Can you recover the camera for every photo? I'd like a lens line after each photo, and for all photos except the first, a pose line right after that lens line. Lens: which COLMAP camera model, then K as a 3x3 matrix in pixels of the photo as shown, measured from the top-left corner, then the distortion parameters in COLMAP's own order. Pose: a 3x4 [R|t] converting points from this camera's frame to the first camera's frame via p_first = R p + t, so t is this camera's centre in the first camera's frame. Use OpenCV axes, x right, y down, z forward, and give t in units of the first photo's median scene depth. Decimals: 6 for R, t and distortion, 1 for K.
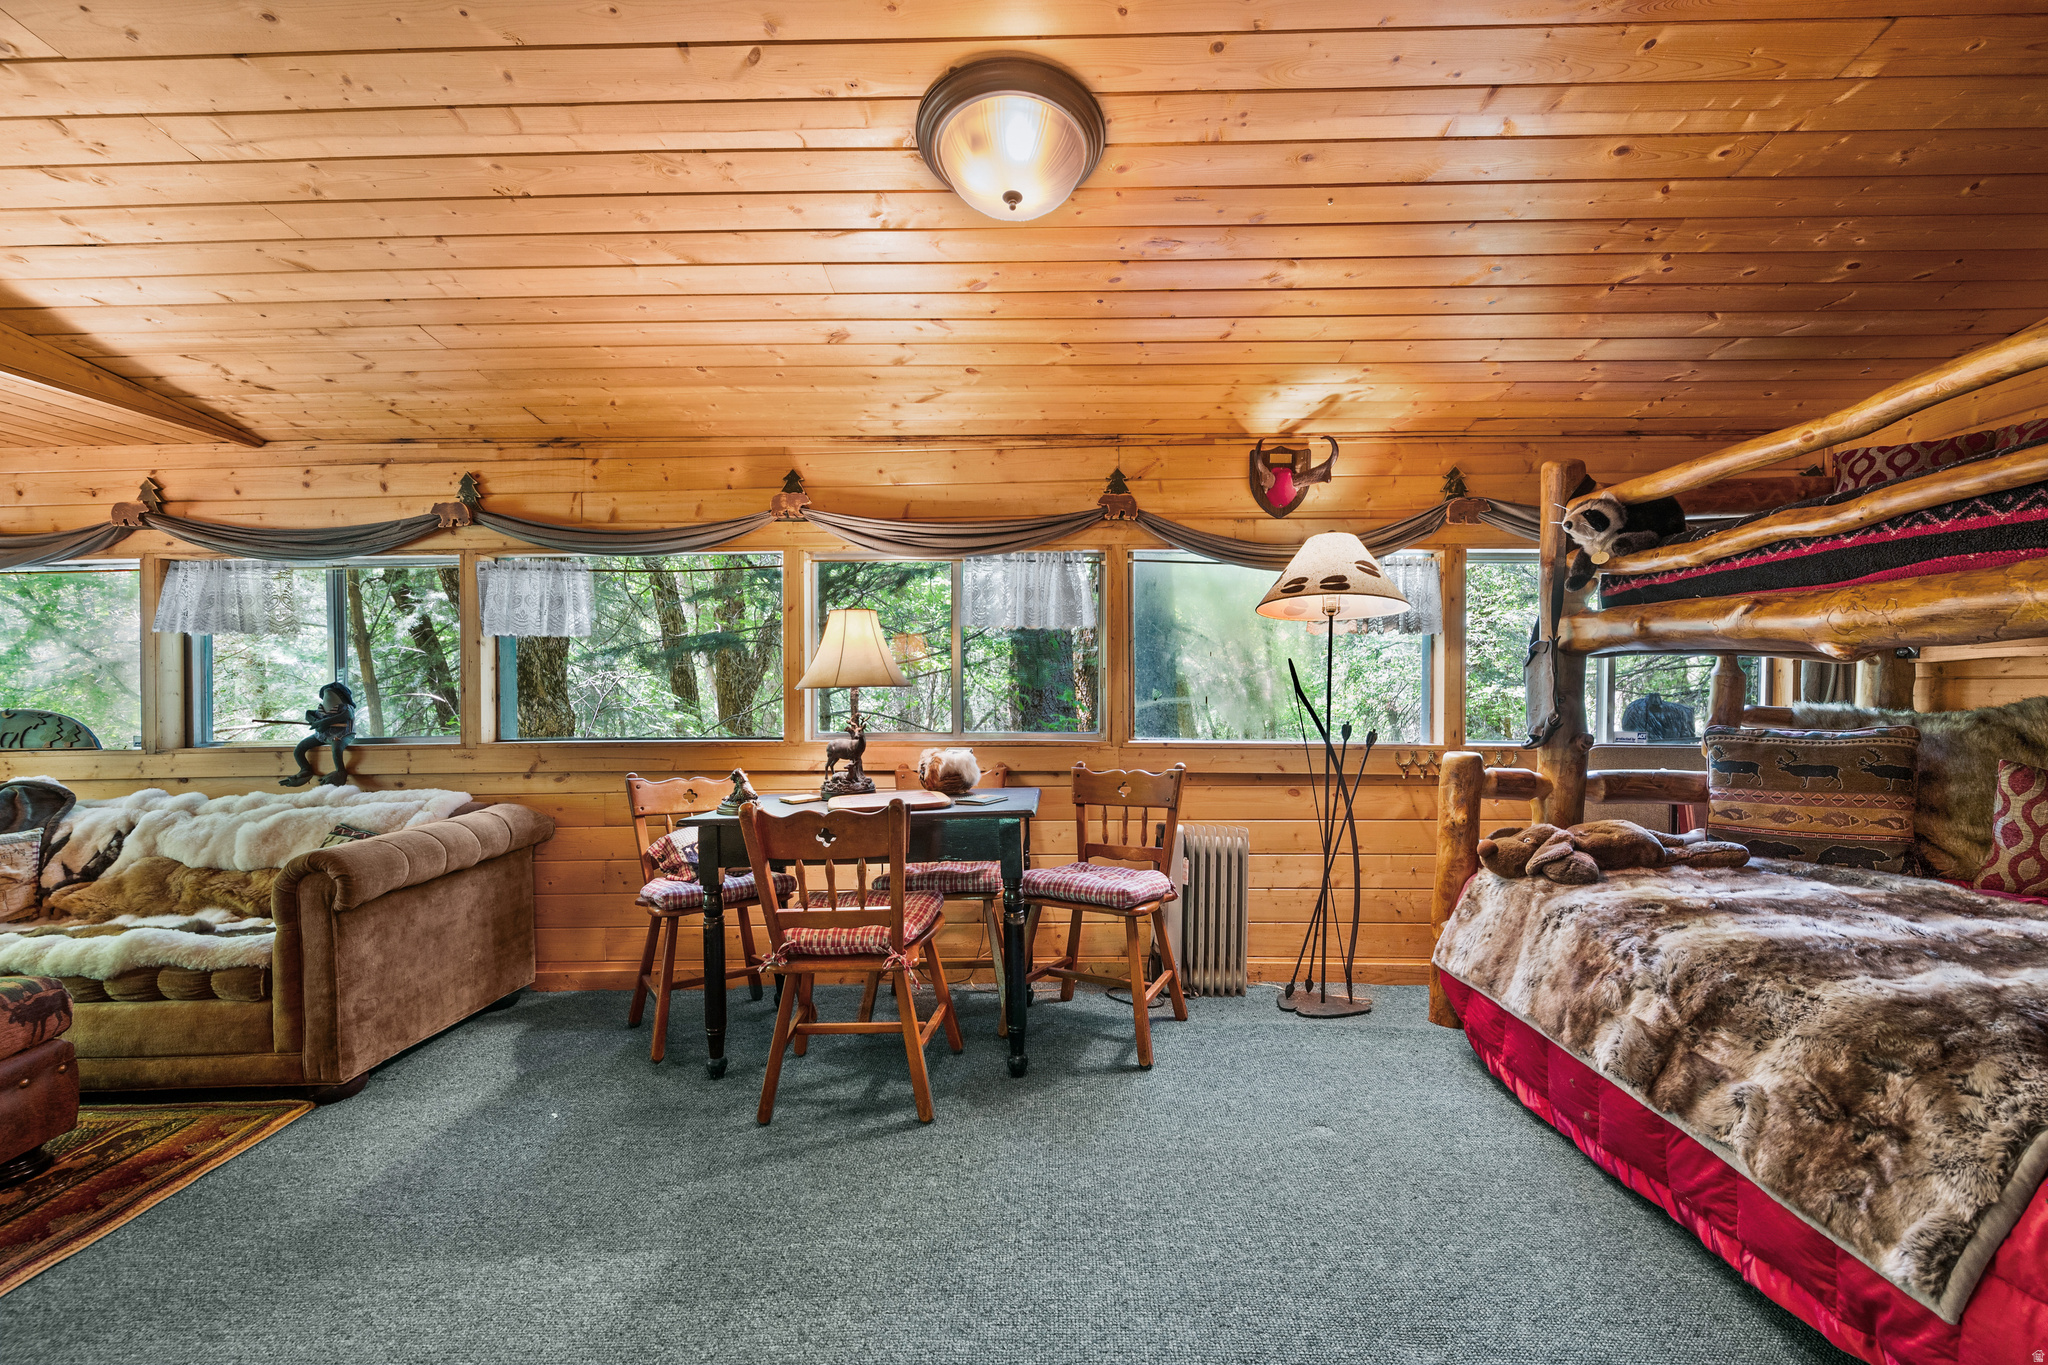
lens RADIAL K [[830.5, 0, 1031.8], [0, 830.5, 697.0], [0, 0, 1]] dist [-0.000265, -0.000047]
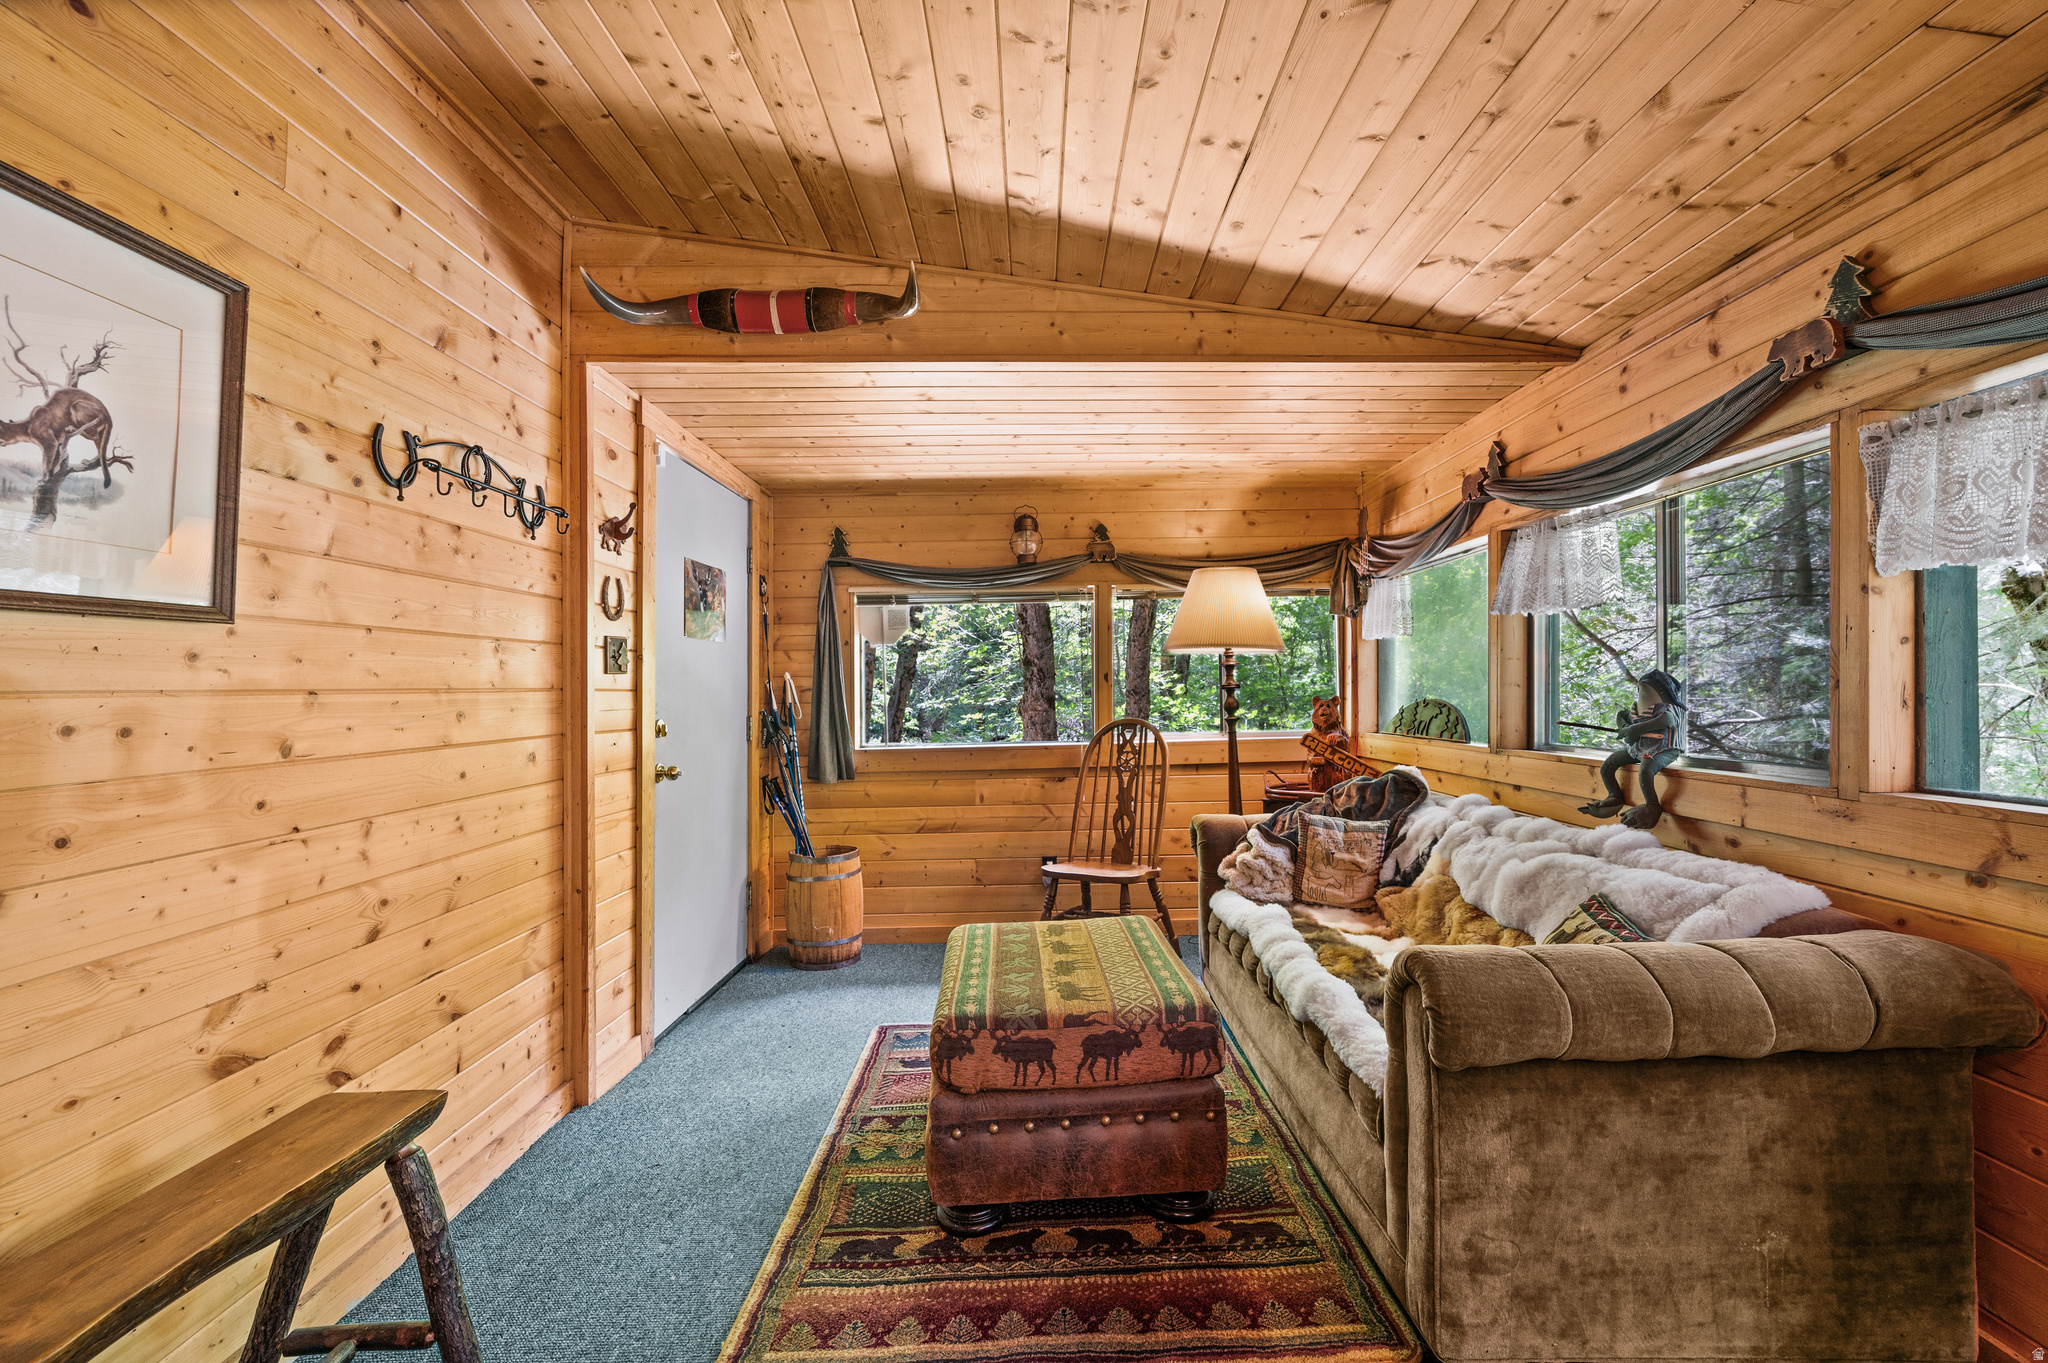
lens RADIAL K [[846.7, 0, 1037.7], [0, 846.7, 680.3], [0, 0, 1]] dist [-0.001417, -0.000280]
pose [[0.027484, 0.004063, -0.999614, -0.188430], [-0.006085, 0.999974, 0.003897, -0.010572], [0.999604, 0.005976, 0.027508, 0.532355]]
